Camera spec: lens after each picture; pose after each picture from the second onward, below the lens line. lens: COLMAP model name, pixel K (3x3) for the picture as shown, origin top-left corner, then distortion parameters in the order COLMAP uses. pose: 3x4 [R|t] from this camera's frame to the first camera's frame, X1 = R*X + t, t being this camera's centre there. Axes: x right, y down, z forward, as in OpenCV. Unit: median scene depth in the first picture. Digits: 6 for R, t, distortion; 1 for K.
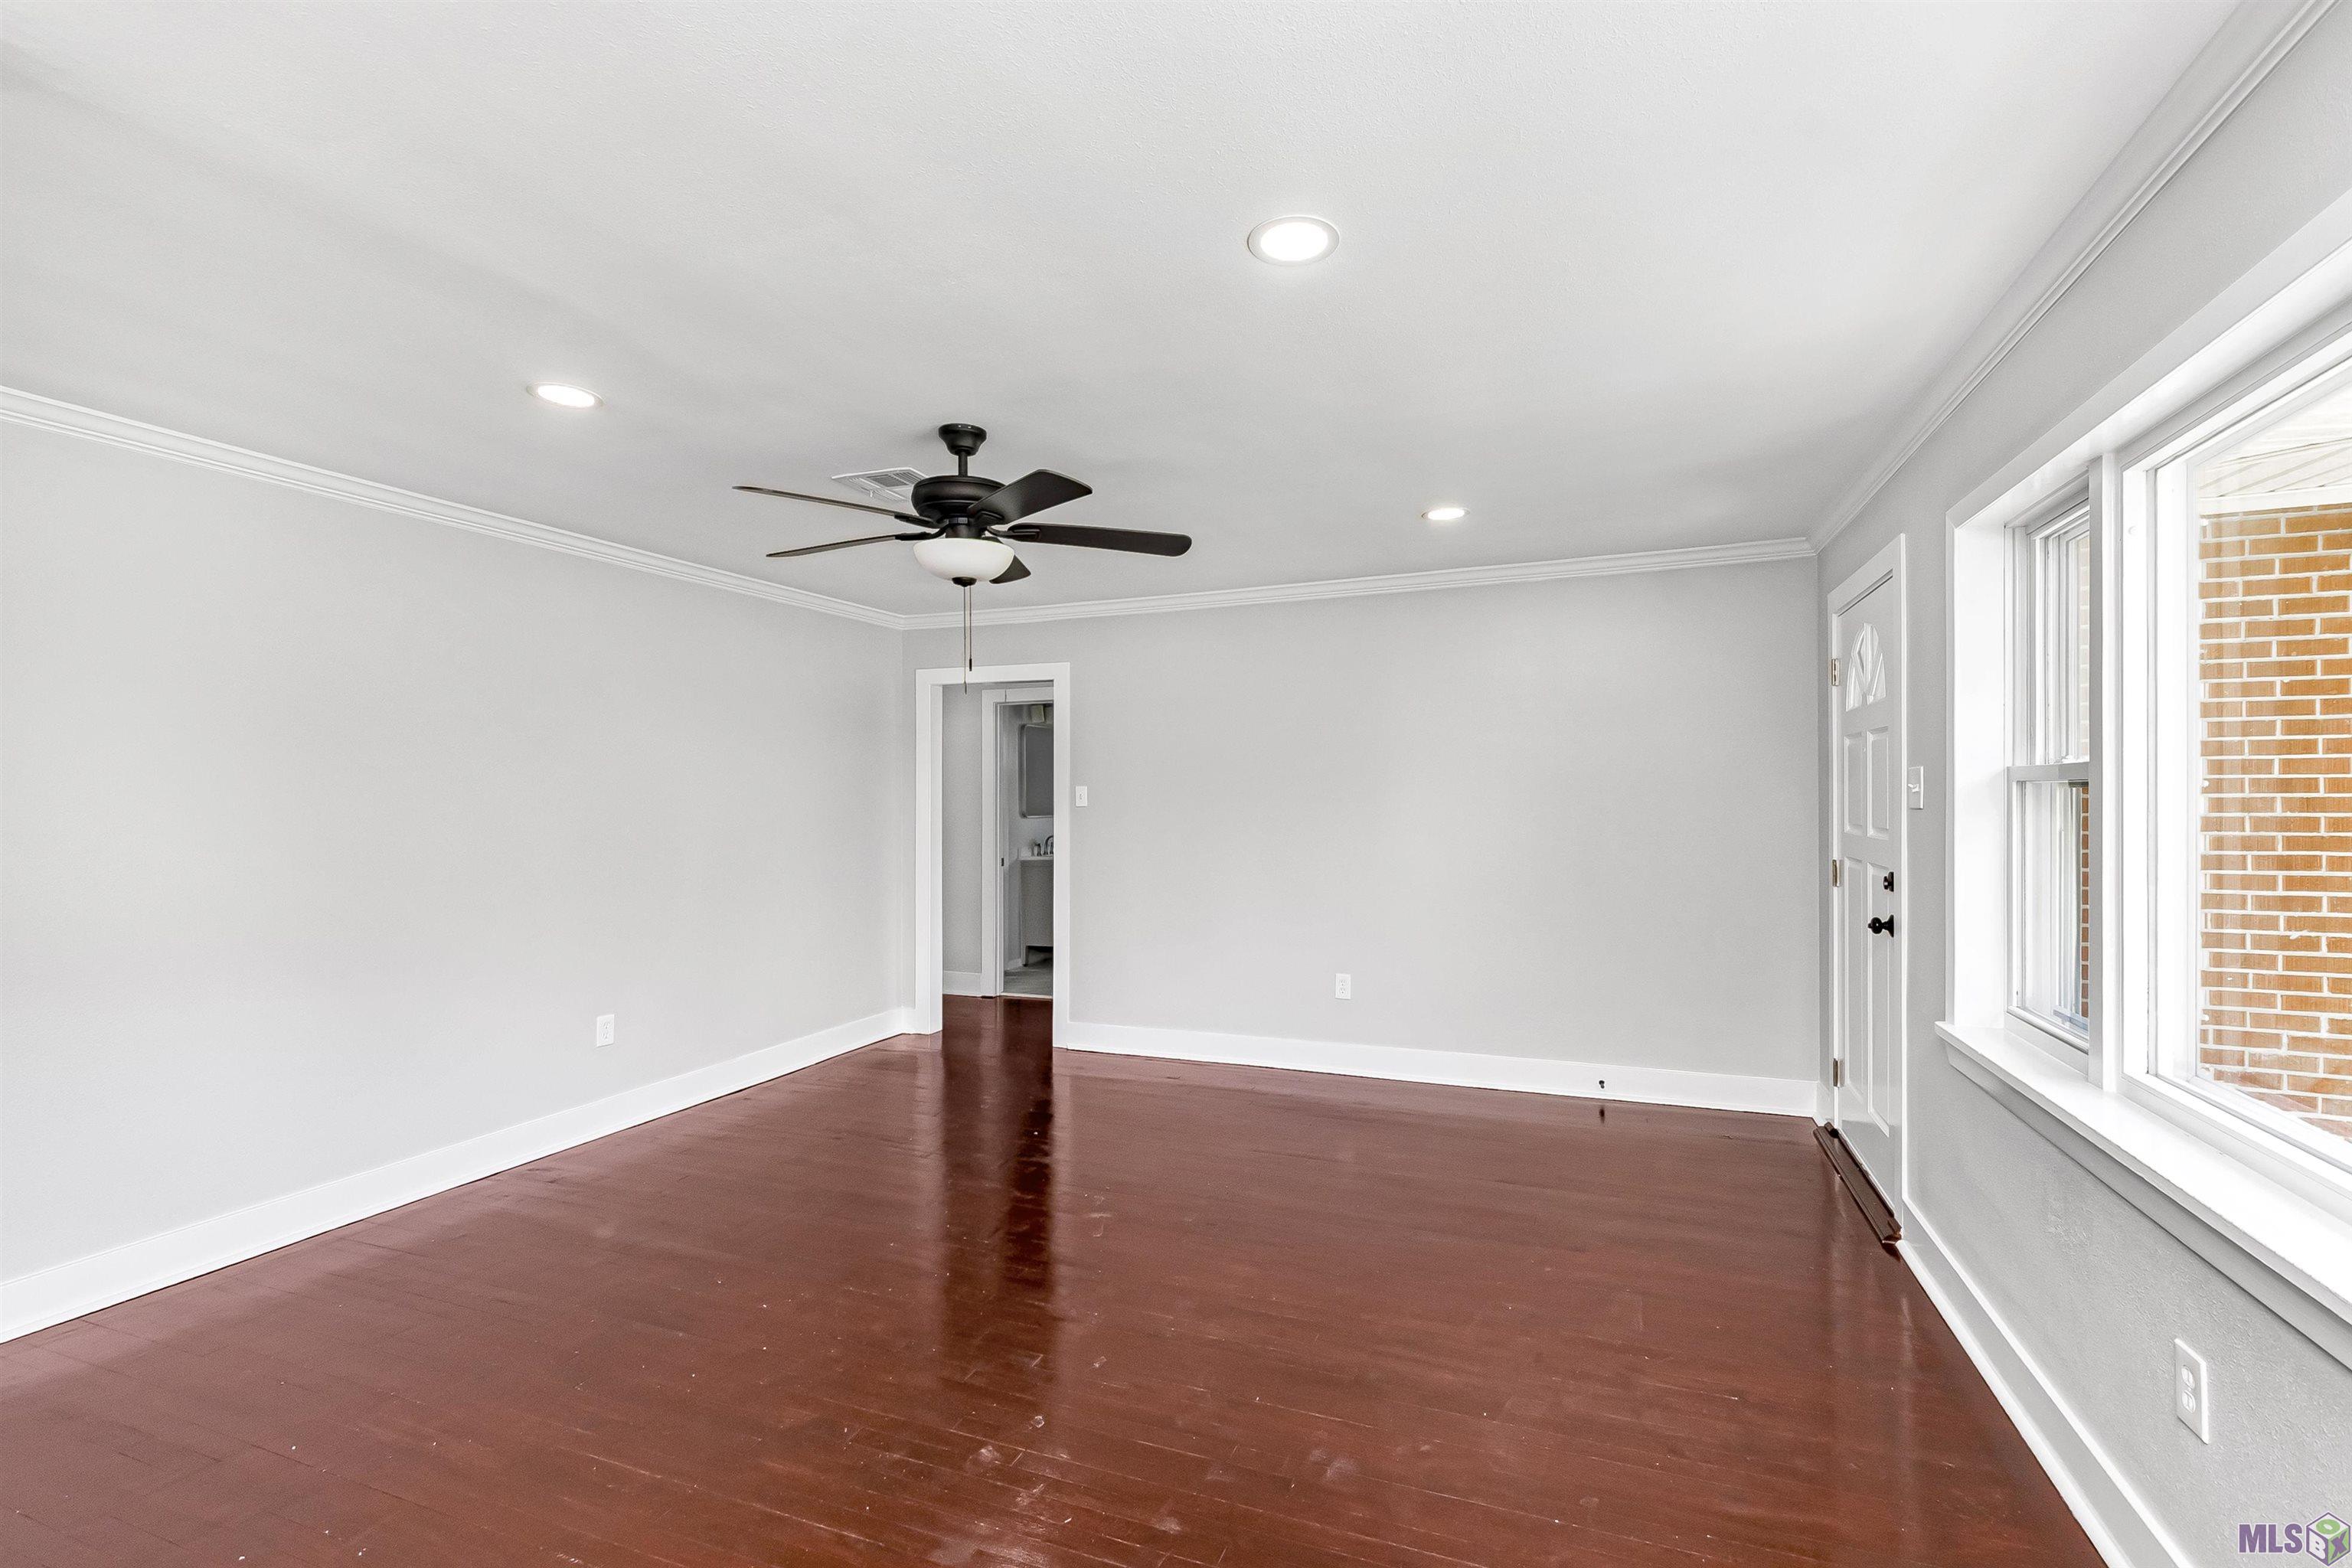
lens RADIAL K [[1062.8, 0, 1182.6], [0, 1062.8, 796.0], [0, 0, 1]] dist [0.003459, -0.000312]
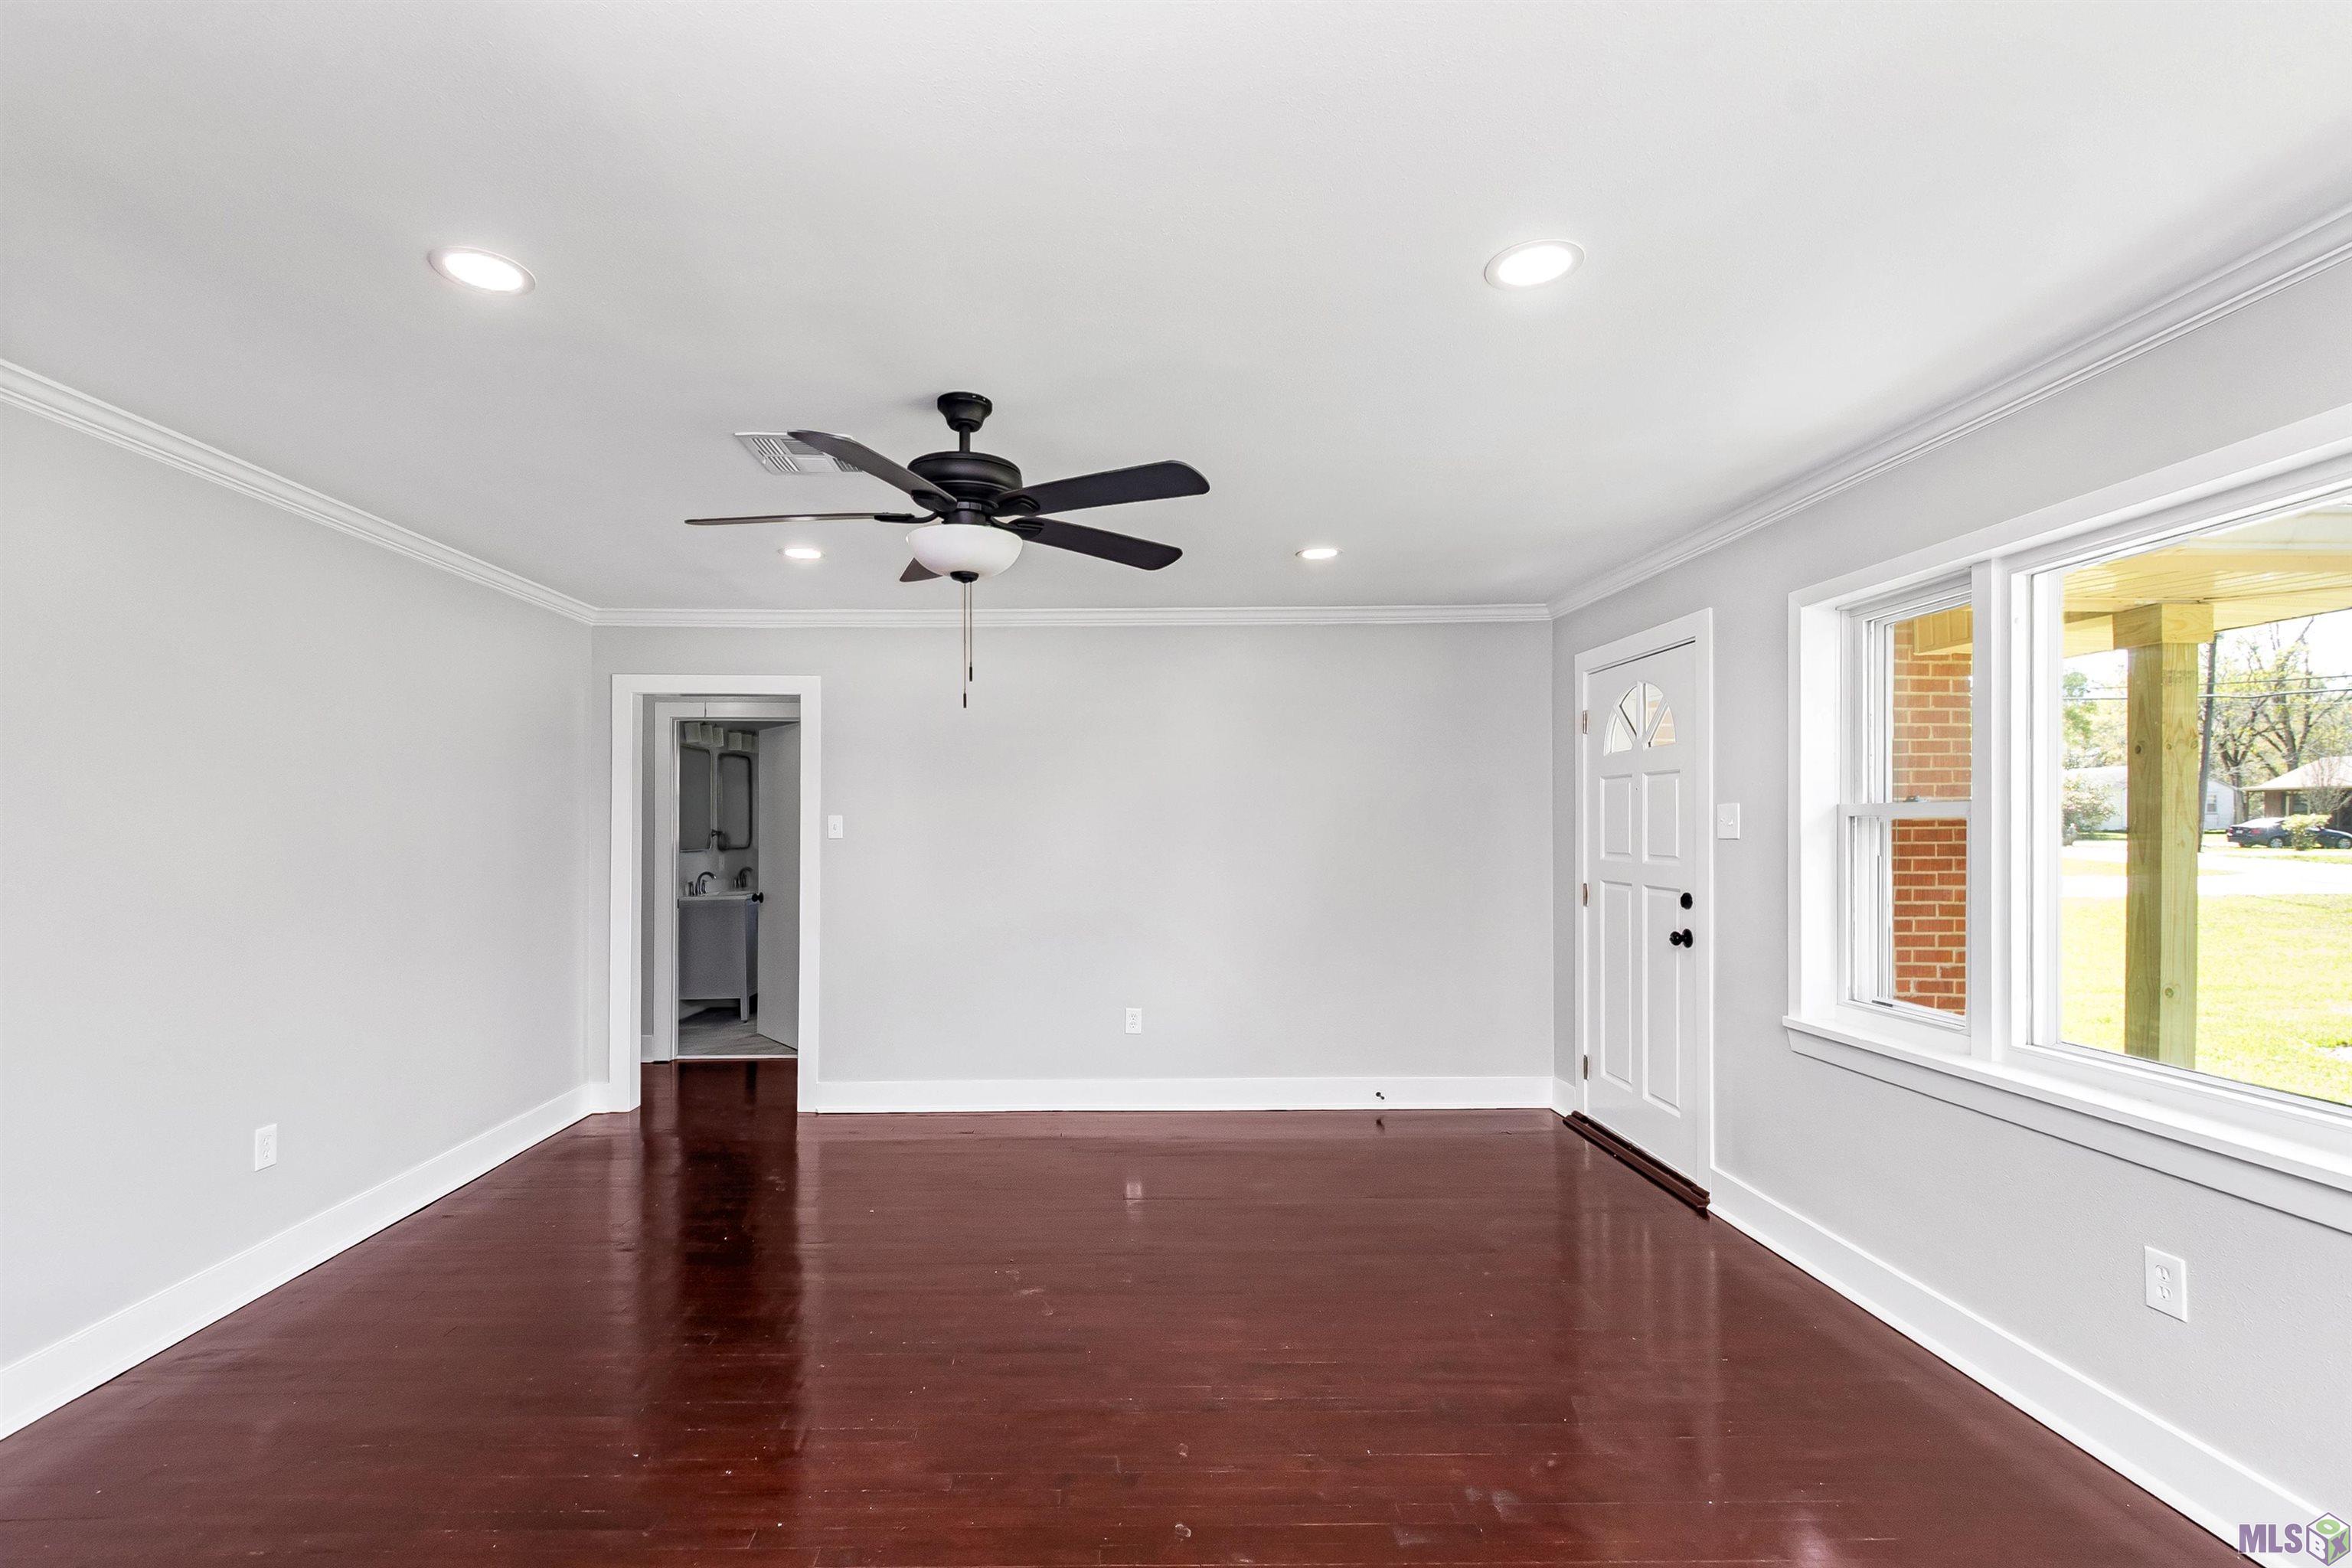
lens RADIAL K [[1073.3, 0, 1127.6], [0, 1073.3, 821.6], [0, 0, 1]] dist [0.000756, 0.000164]
pose [[0.925334, 0.005512, 0.379114, -0.294895], [-0.003220, 0.999972, -0.006682, 0.001766], [-0.379141, 0.004962, 0.925326, 0.105551]]
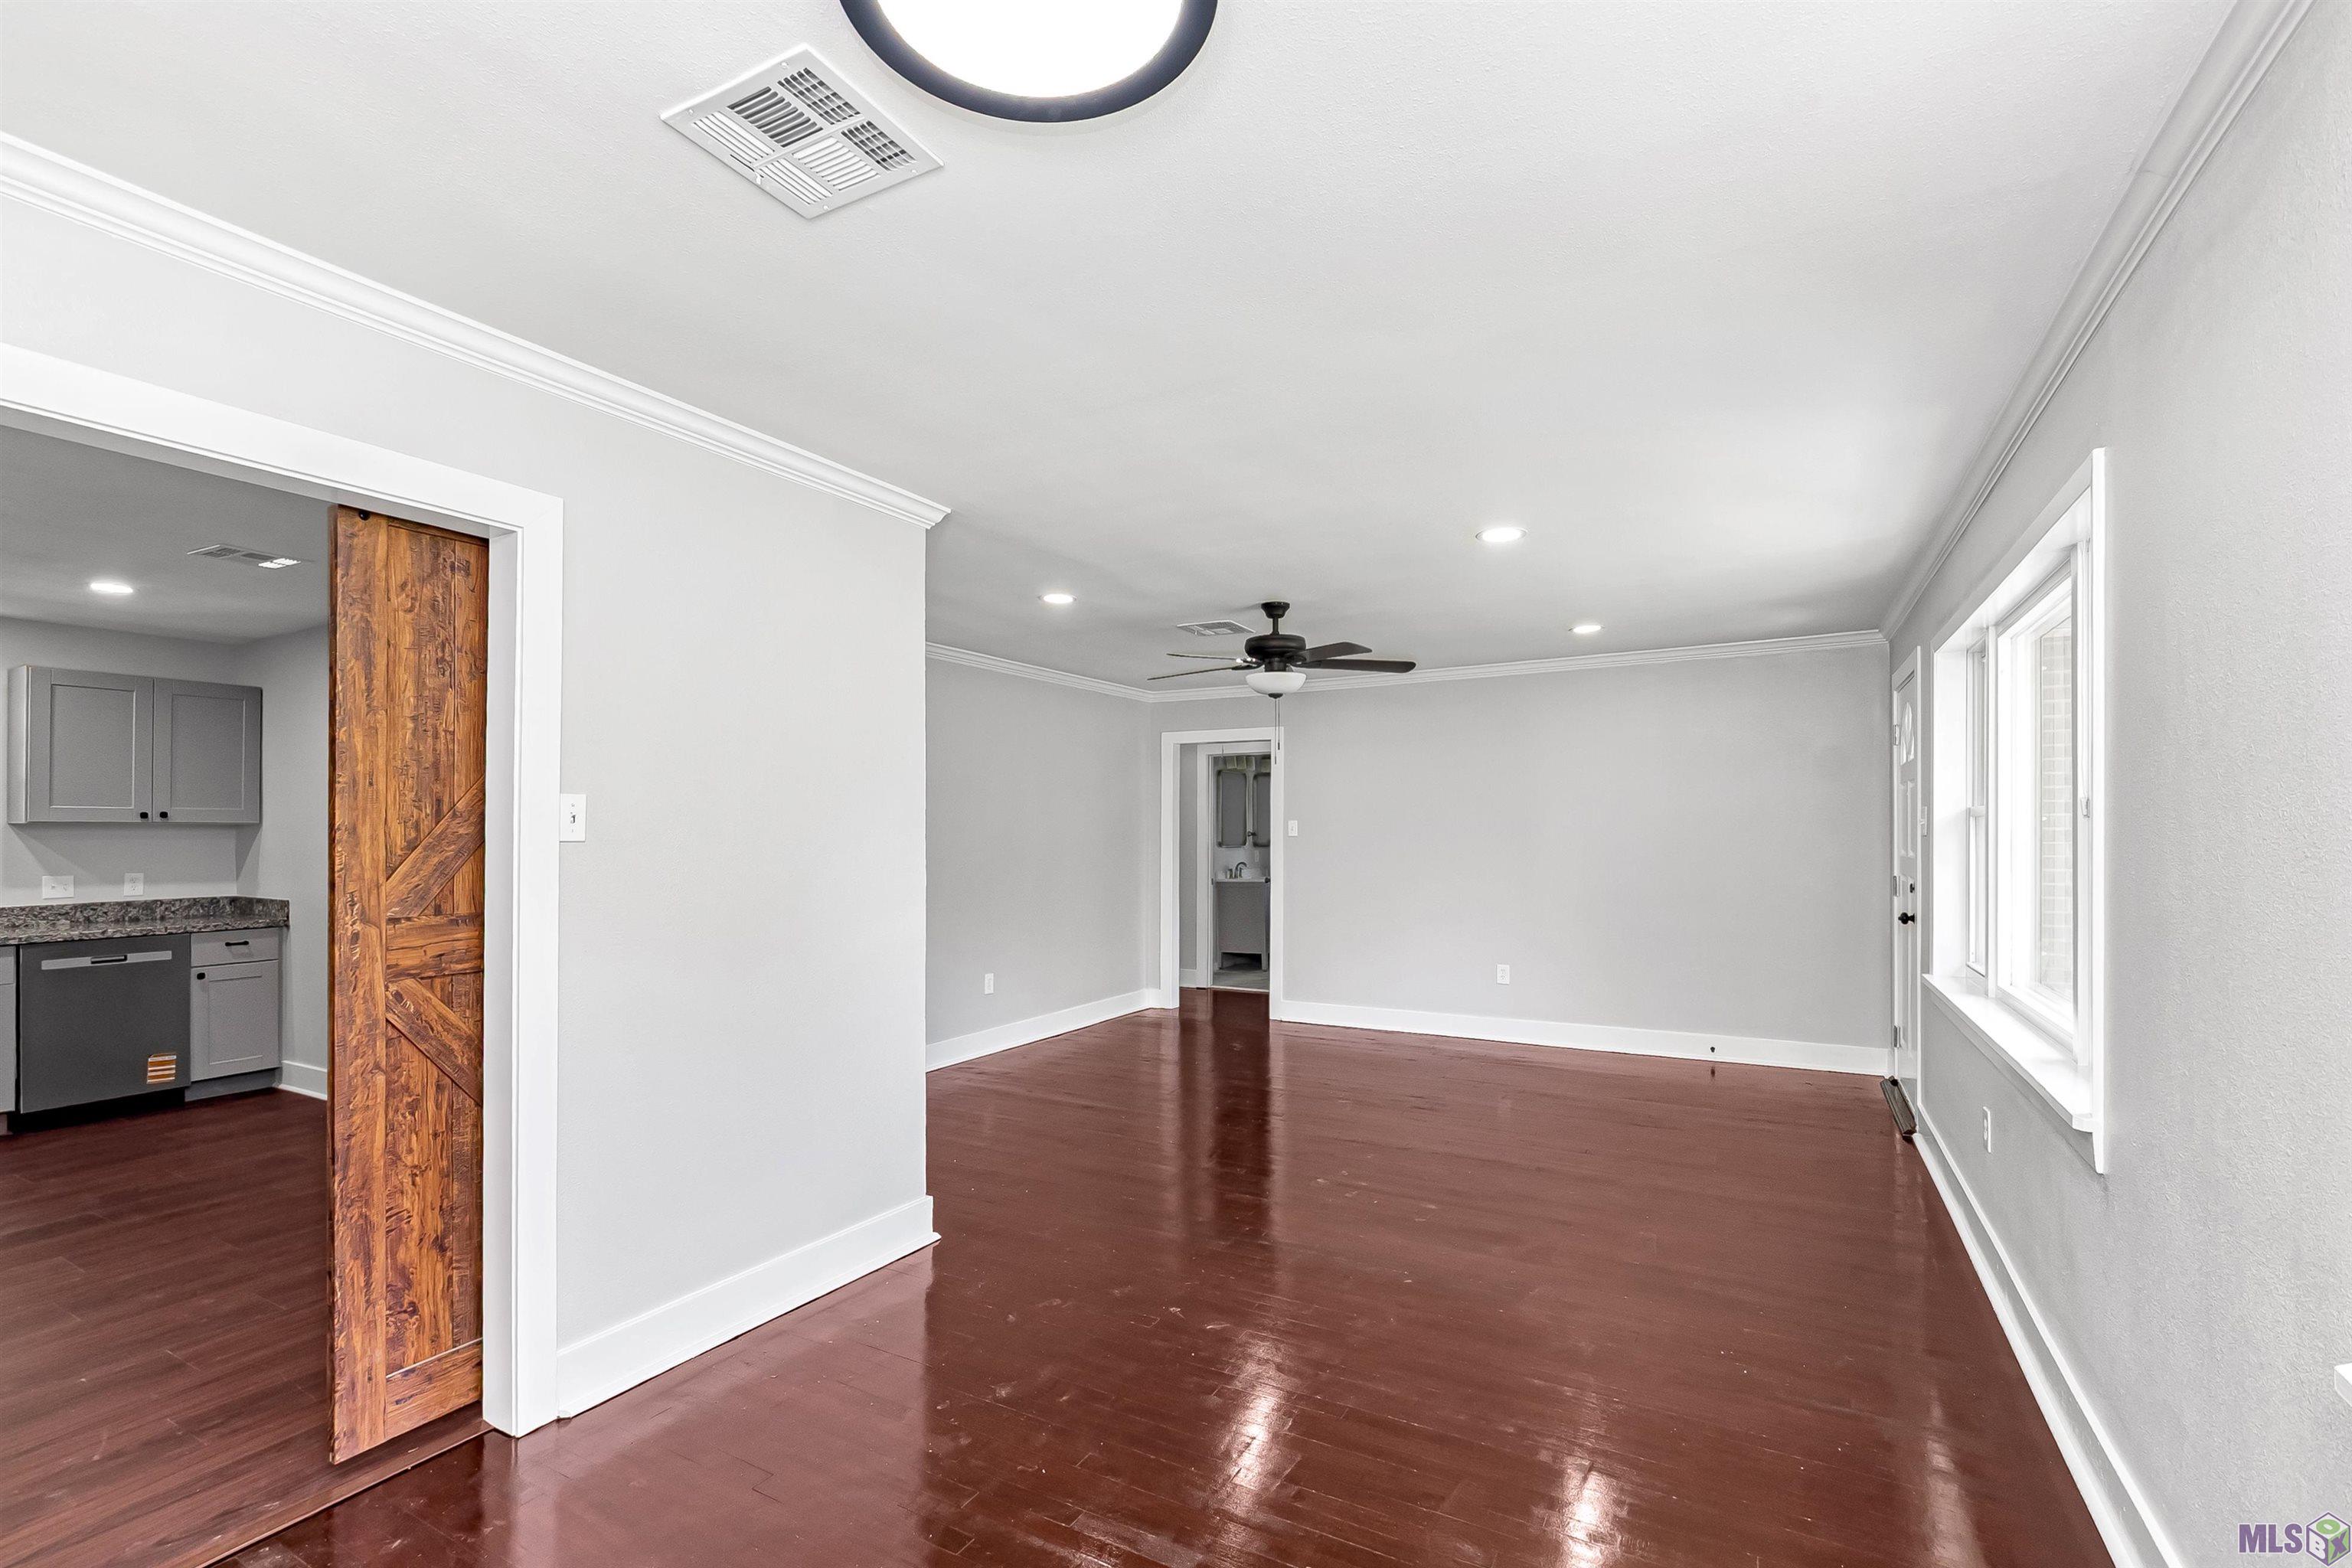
lens RADIAL K [[1073.3, 0, 1127.6], [0, 1073.3, 821.6], [0, 0, 1]] dist [0.000756, 0.000164]
pose [[0.986819, 0.000835, -0.161828, -0.115724], [-0.002292, 0.999959, -0.008814, 0.005592], [0.161814, 0.009069, 0.986780, -0.479766]]
